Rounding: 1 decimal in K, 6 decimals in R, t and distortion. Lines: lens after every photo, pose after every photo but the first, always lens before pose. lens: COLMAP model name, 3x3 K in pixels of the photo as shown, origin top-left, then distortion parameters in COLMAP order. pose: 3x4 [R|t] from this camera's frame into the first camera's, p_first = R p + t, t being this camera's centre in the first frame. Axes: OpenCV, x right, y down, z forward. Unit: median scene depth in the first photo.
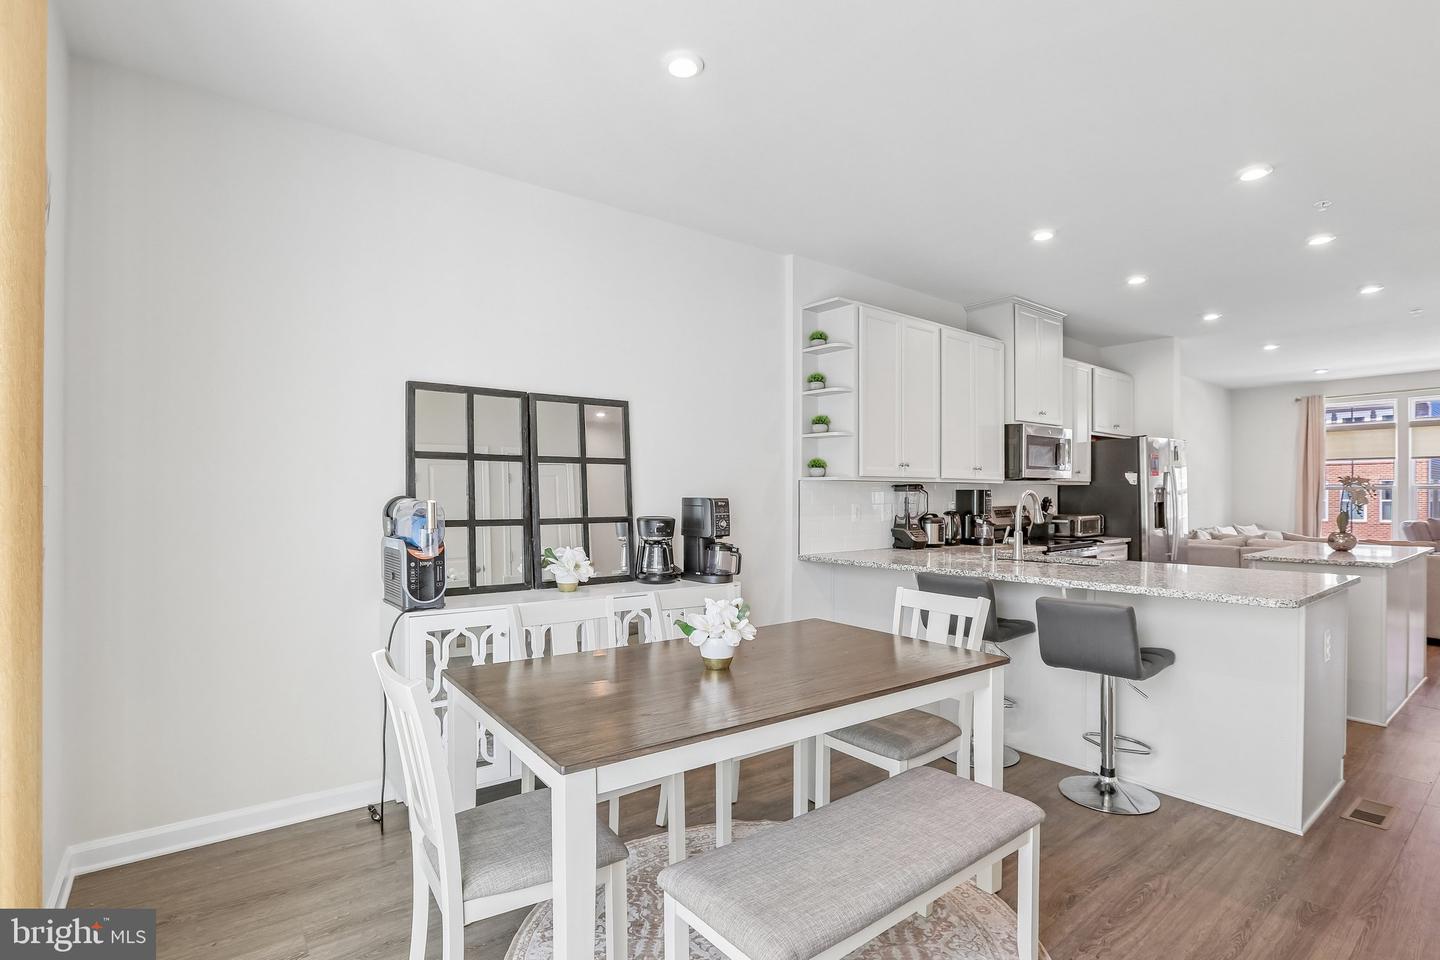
lens RADIAL K [[691.5, 0, 721.7], [0, 691.5, 496.6], [0, 0, 1]] dist [-0.059956, 0.024348]
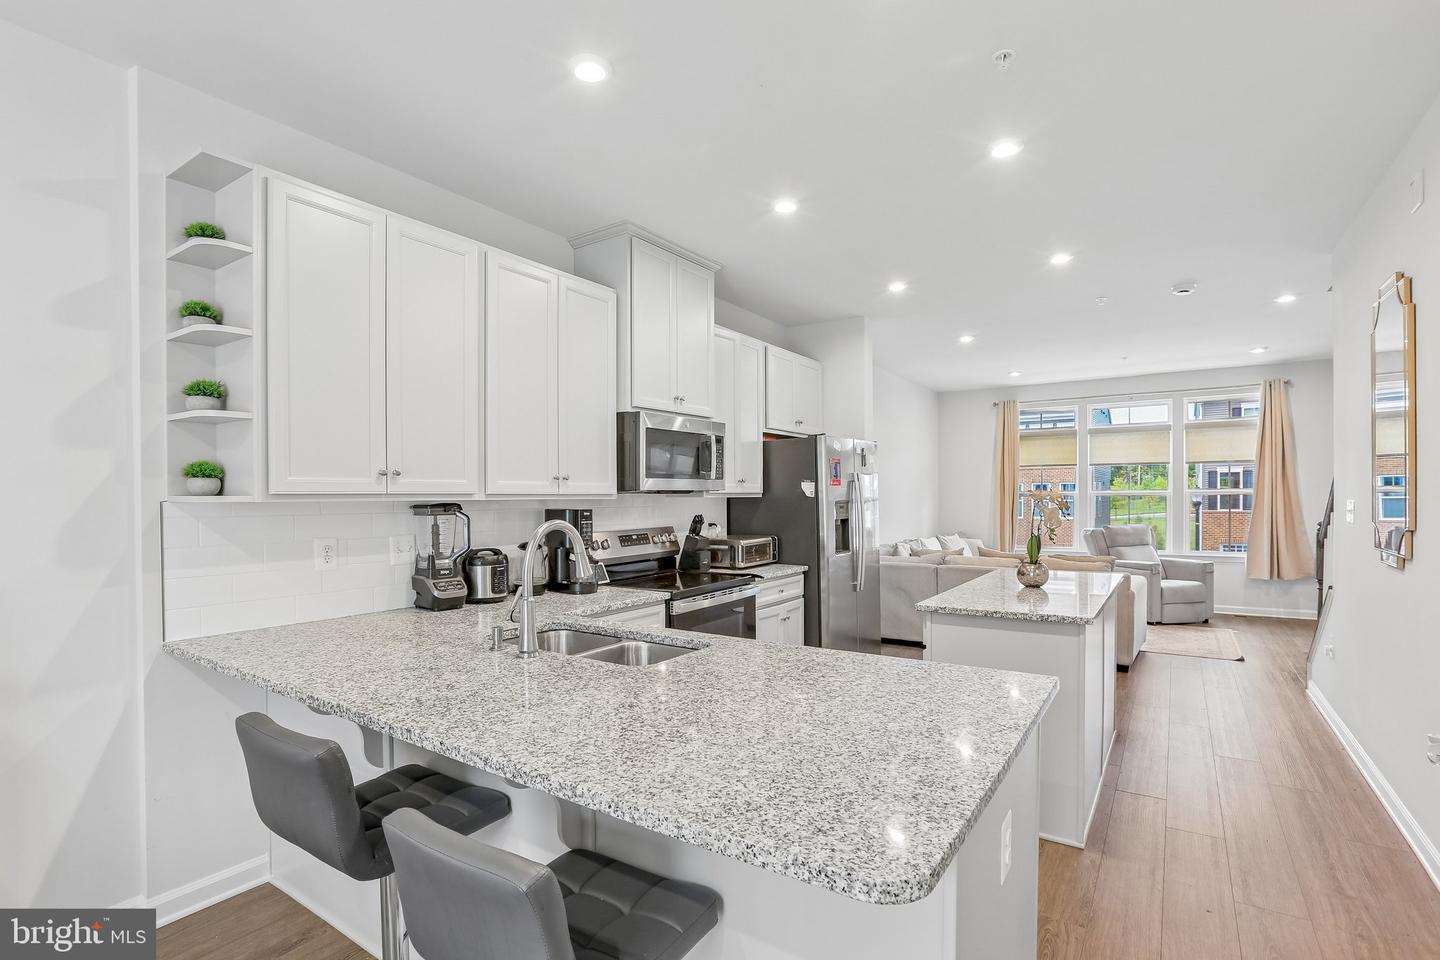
lens RADIAL K [[691.5, 0, 721.7], [0, 691.5, 496.6], [0, 0, 1]] dist [-0.059956, 0.024348]
pose [[0.949234, -0.005652, 0.314519, 0.300534], [0.006456, 0.999978, -0.001516, -0.020177], [-0.314503, 0.003469, 0.949250, 0.322644]]
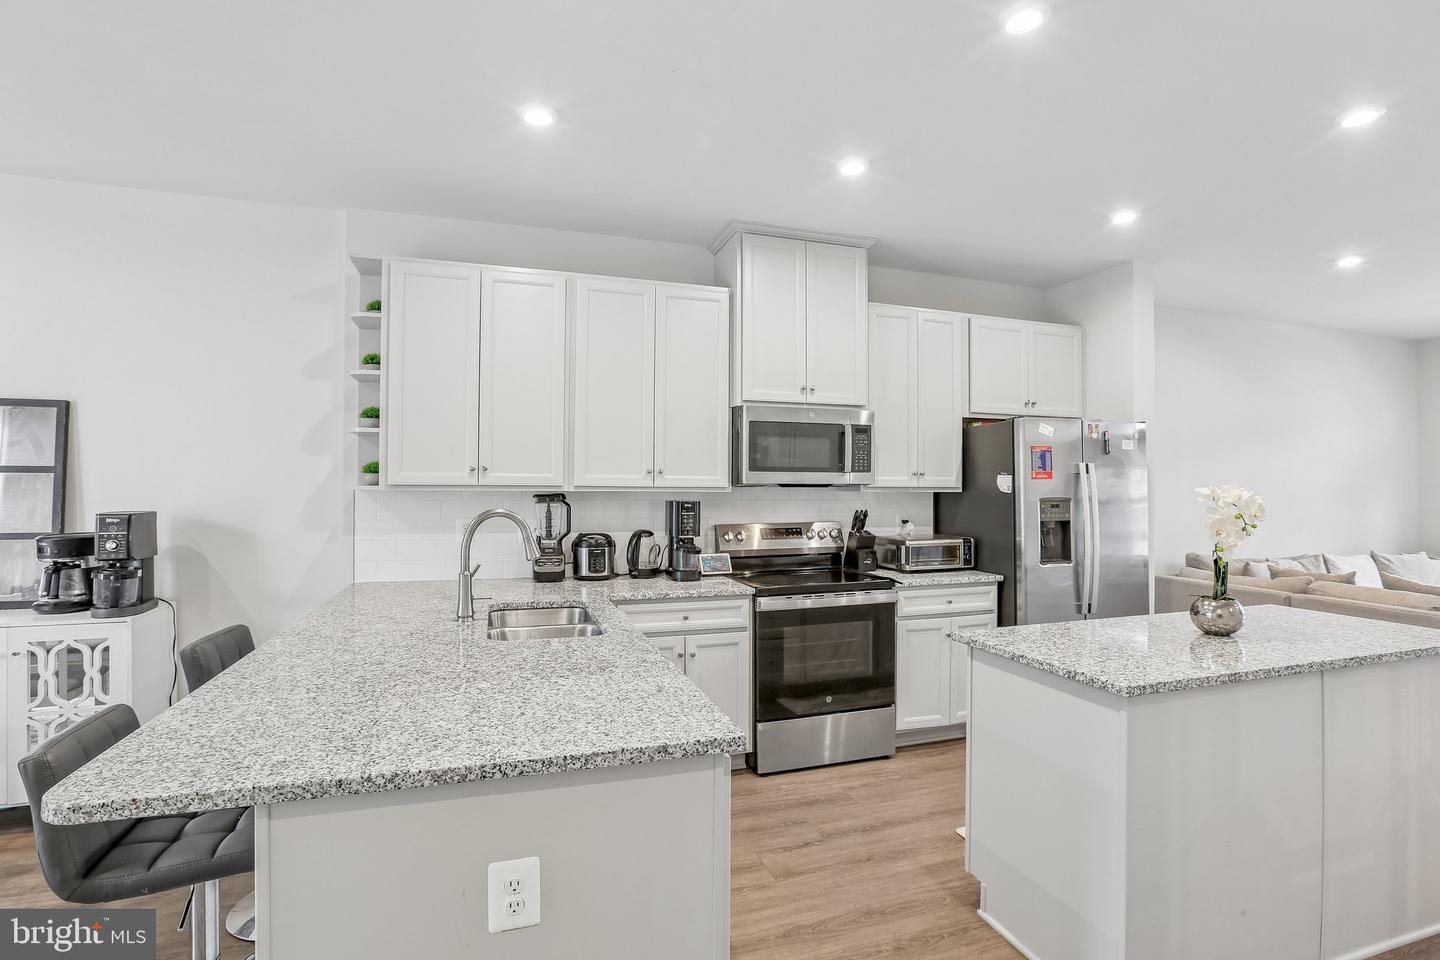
lens RADIAL K [[686.0, 0, 715.4], [0, 686.0, 475.6], [0, 0, 1]] dist [-0.061996, 0.027749]
pose [[0.940676, -0.000835, -0.339305, 0.648144], [-0.006283, 0.999783, -0.019879, -0.022112], [0.339248, 0.020832, 0.940466, 0.345913]]
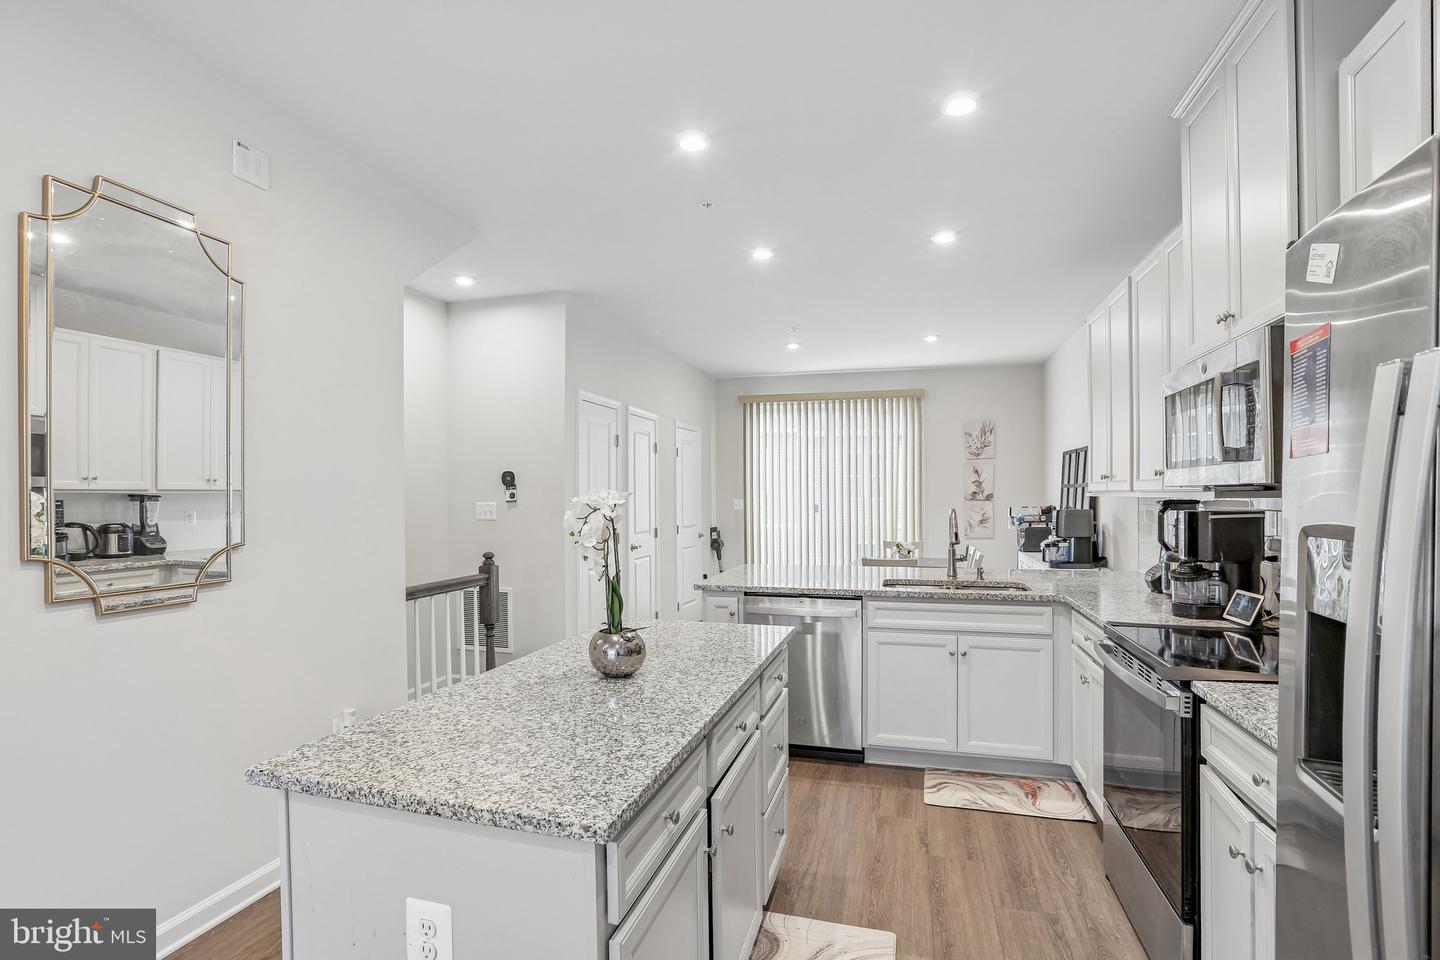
lens RADIAL K [[691.5, 0, 721.7], [0, 691.5, 496.6], [0, 0, 1]] dist [-0.059956, 0.024348]
pose [[-0.800830, 0.004155, -0.598877, 0.981440], [0.001354, 0.999986, 0.005127, -0.023450], [0.598890, 0.003295, -0.800825, 1.192963]]
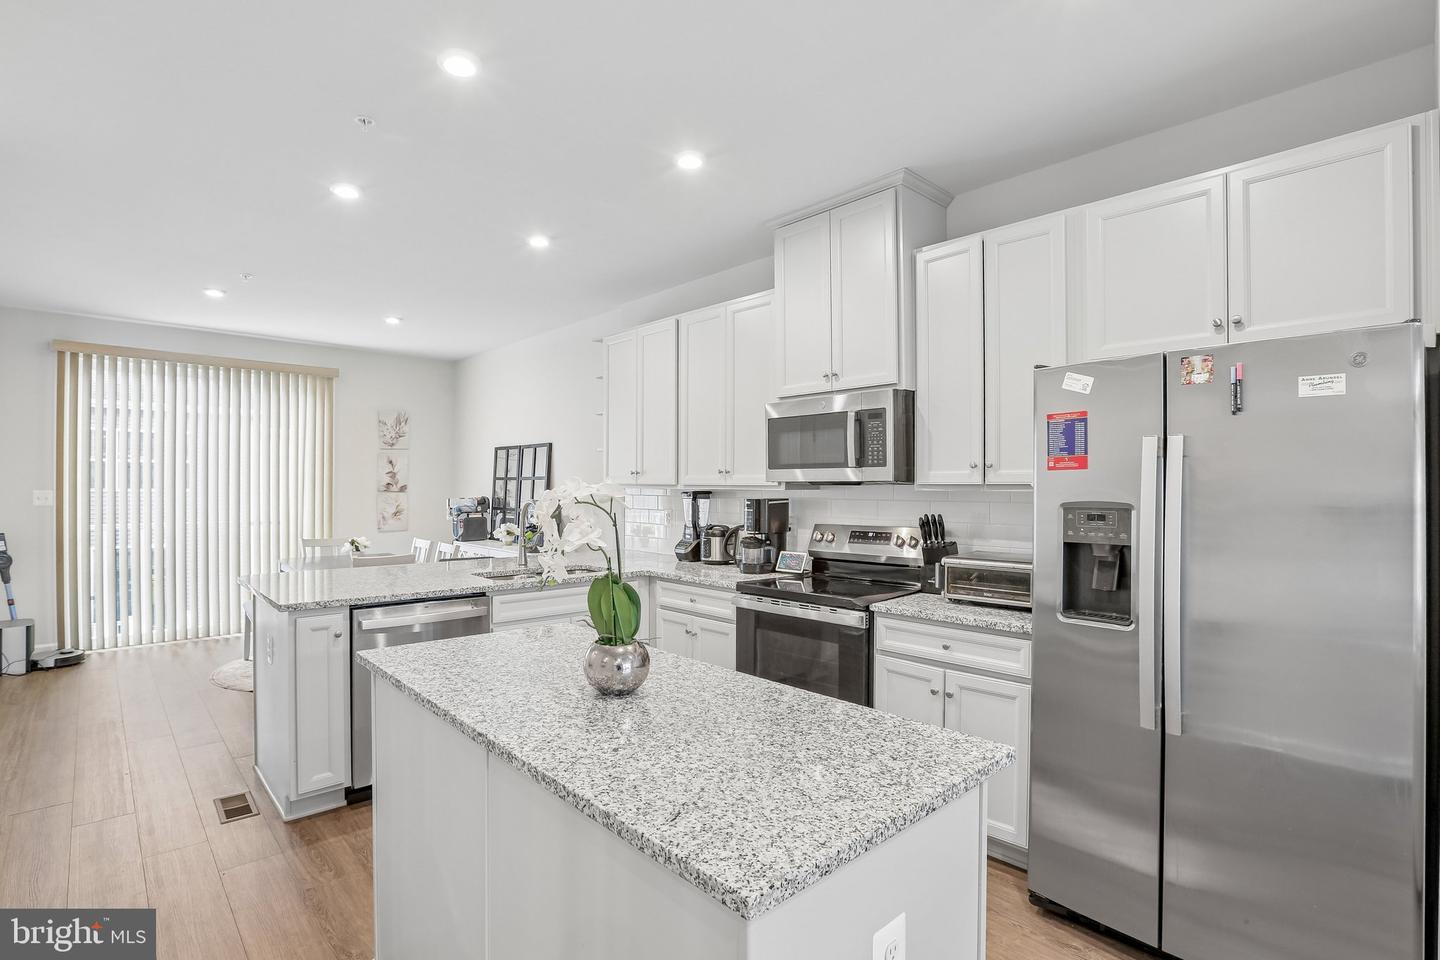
lens RADIAL K [[684.6, 0, 722.0], [0, 684.6, 488.7], [0, 0, 1]] dist [-0.055486, 0.021201]
pose [[0.093965, 0.004338, -0.995566, 1.124899], [-0.006545, 0.999972, 0.003740, -0.023440], [0.995554, 0.006164, 0.093991, 0.892115]]
